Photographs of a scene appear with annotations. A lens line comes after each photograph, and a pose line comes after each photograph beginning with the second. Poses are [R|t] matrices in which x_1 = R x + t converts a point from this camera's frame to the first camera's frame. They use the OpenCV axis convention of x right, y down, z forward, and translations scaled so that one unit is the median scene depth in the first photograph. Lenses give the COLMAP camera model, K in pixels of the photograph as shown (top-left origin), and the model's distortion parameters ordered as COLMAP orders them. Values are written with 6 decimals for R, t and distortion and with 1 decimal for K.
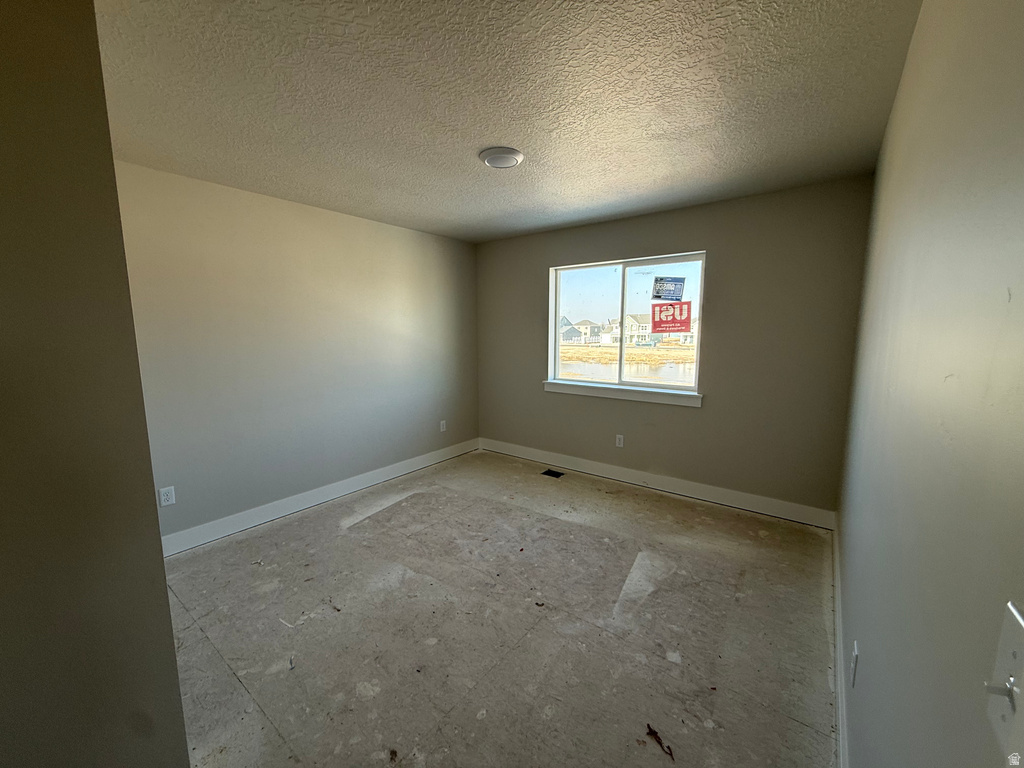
lens RADIAL K [[406.7, 0, 510.2], [0, 406.7, 384.3], [0, 0, 1]] dist [-0.002254, -0.000249]
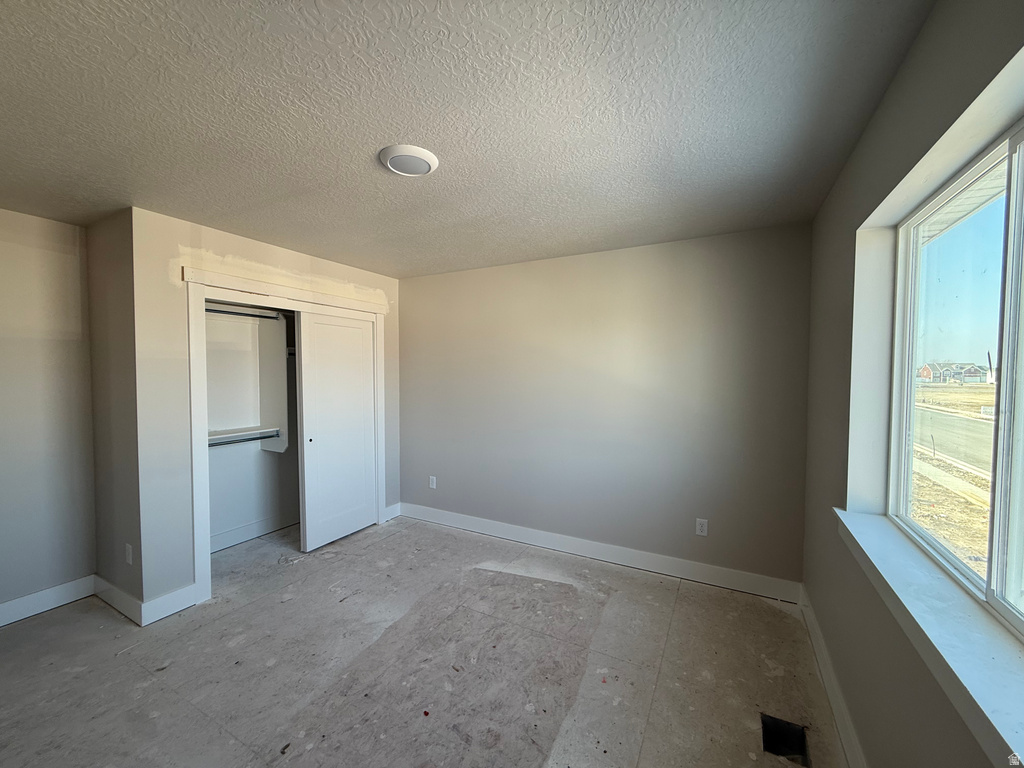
lens RADIAL K [[406.7, 0, 510.2], [0, 406.7, 384.3], [0, 0, 1]] dist [-0.002254, -0.000249]
pose [[0.166163, 0.037627, -0.985380, 0.599593], [-0.135619, 0.990648, 0.014959, -0.130403], [0.976728, 0.131151, 0.169712, 0.843328]]
